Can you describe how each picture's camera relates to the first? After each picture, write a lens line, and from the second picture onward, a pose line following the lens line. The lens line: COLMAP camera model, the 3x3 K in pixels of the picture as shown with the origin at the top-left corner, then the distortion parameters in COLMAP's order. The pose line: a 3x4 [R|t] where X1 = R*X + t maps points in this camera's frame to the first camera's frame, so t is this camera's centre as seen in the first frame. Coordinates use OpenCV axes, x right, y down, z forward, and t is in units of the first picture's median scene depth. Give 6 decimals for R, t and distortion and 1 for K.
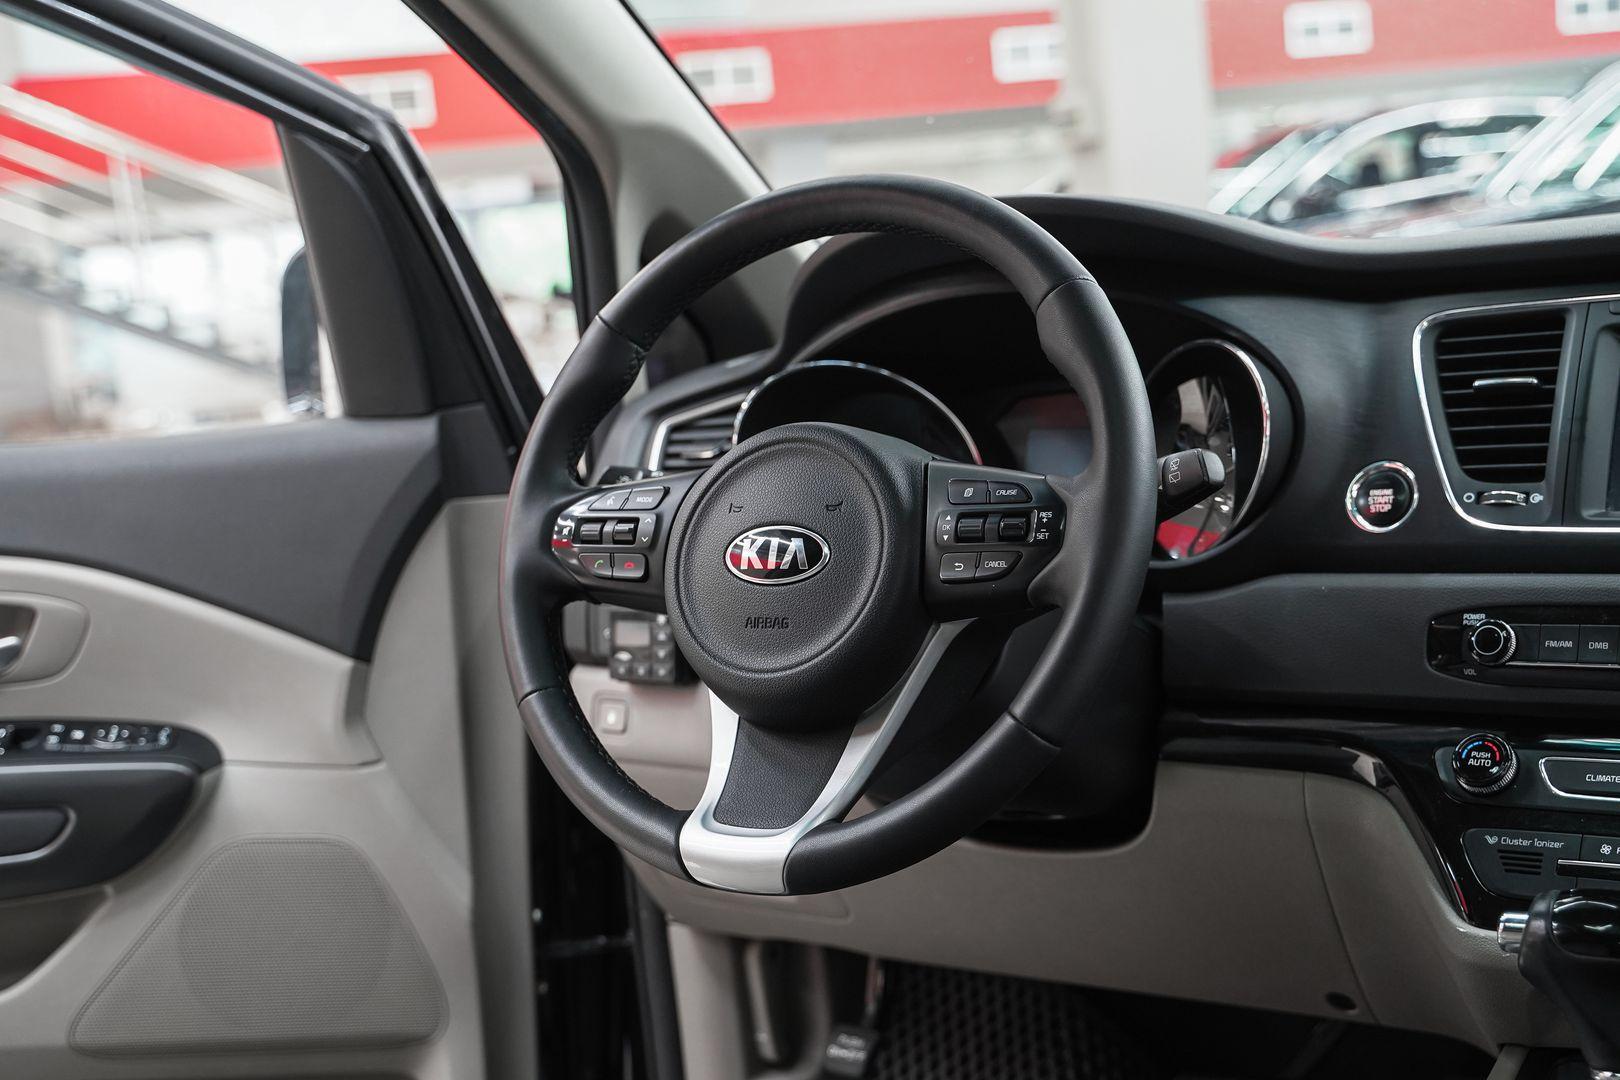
lens RADIAL K [[1965.7, 0, 825.1], [0, 1965.7, 525.5], [0, 0, 1]] dist [-0.000829, 0.000000]
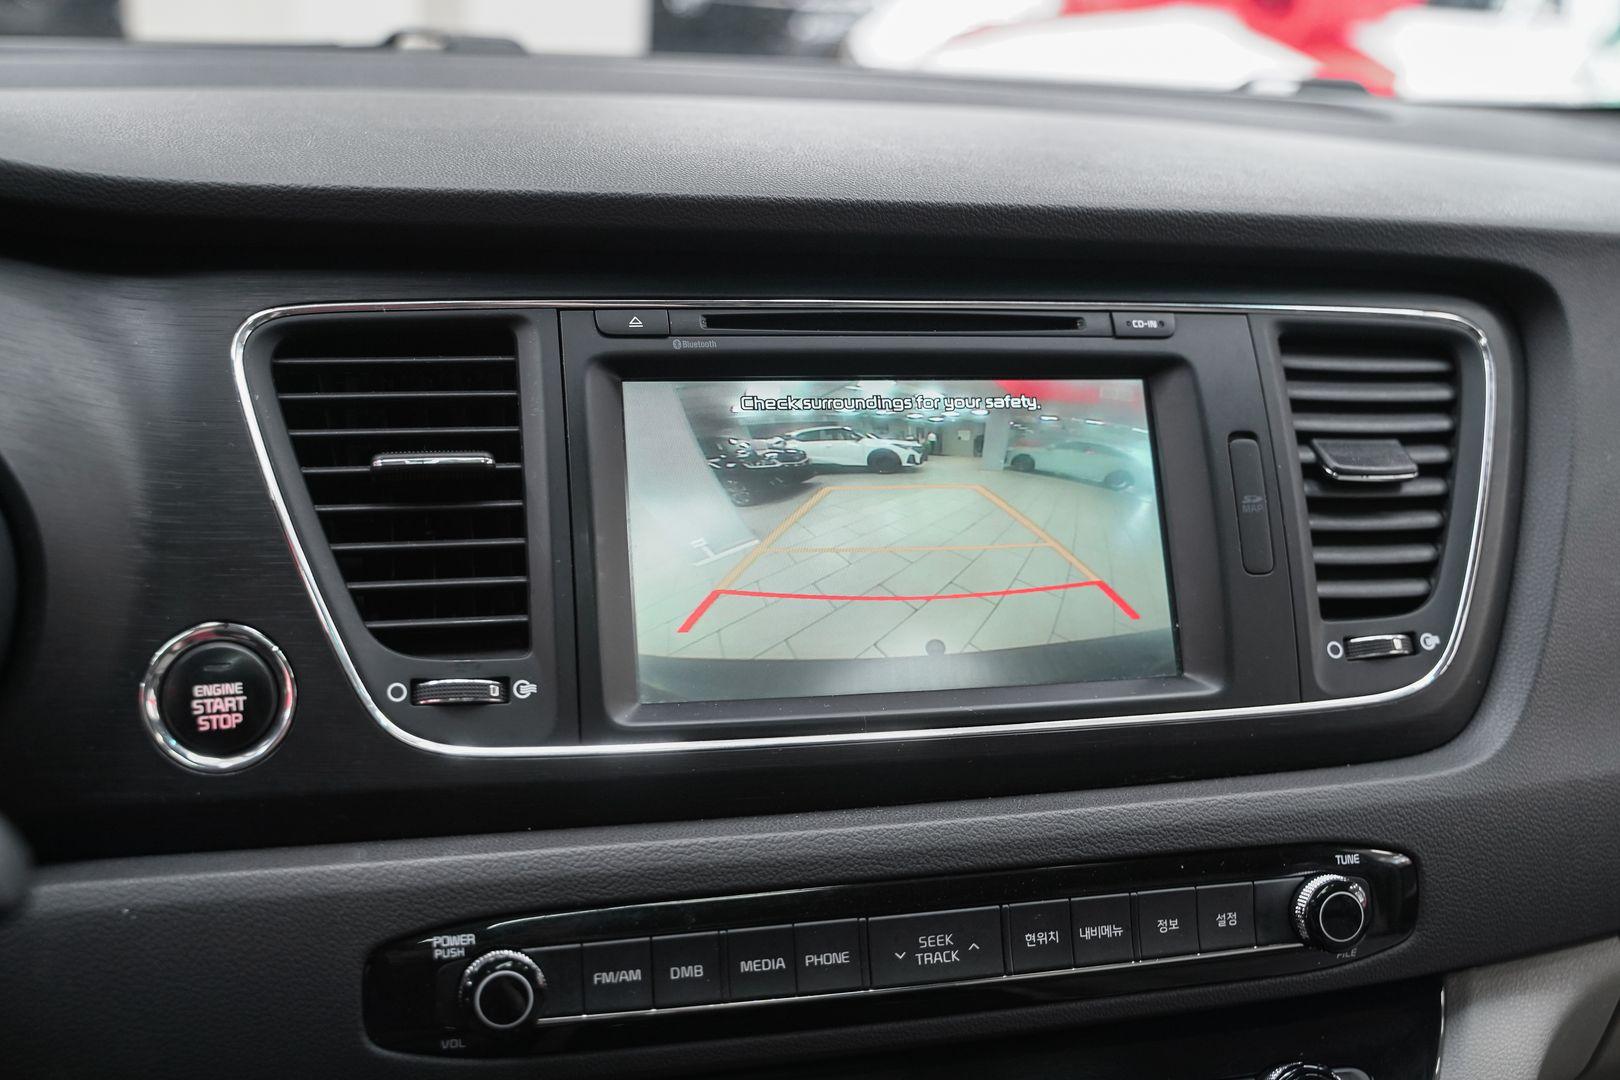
lens RADIAL K [[1714.9, 0, 807.3], [0, 1714.9, 525.3], [0, 0, 1]] dist [-0.054693, 0.000000]
pose [[0.626472, -0.129585, 0.768596, 0.051238], [-0.025230, 0.982195, 0.186163, -0.144840], [-0.779035, -0.136018, 0.612049, 0.638286]]
